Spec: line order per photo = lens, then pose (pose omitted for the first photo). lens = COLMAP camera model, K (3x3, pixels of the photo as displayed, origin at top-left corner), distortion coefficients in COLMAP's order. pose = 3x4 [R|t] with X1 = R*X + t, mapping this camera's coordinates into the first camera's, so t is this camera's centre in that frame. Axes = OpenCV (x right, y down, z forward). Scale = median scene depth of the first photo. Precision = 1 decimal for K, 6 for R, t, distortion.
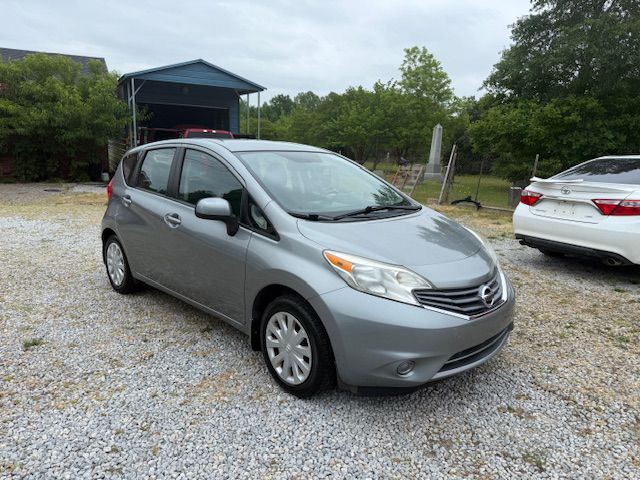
lens RADIAL K [[451.1, 0, 322.5], [0, 451.1, 242.6], [0, 0, 1]] dist [0.039254, -0.049857]
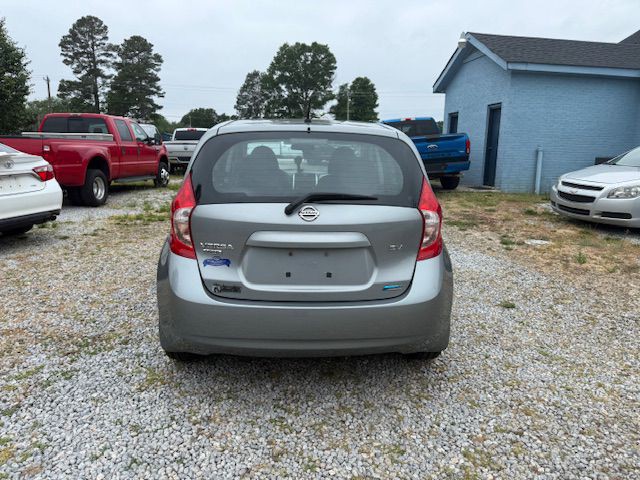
lens RADIAL K [[451.1, 0, 314.7], [0, 451.1, 243.1], [0, 0, 1]] dist [0.039254, -0.049857]
pose [[-0.736838, -0.181134, 0.651353, -0.958980], [0.101446, 0.922910, 0.371411, -0.393551], [-0.668415, 0.339747, -0.661660, 1.953541]]
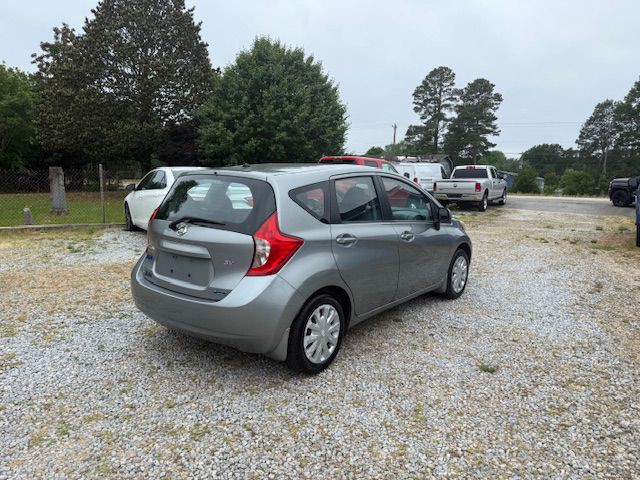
lens RADIAL K [[451.1, 0, 315.4], [0, 451.1, 242.7], [0, 0, 1]] dist [0.039254, -0.049857]
pose [[-0.121557, -0.177925, 0.976507, -1.473694], [0.172028, 0.965138, 0.197267, -0.309787], [-0.977563, 0.191966, -0.086711, 1.345216]]
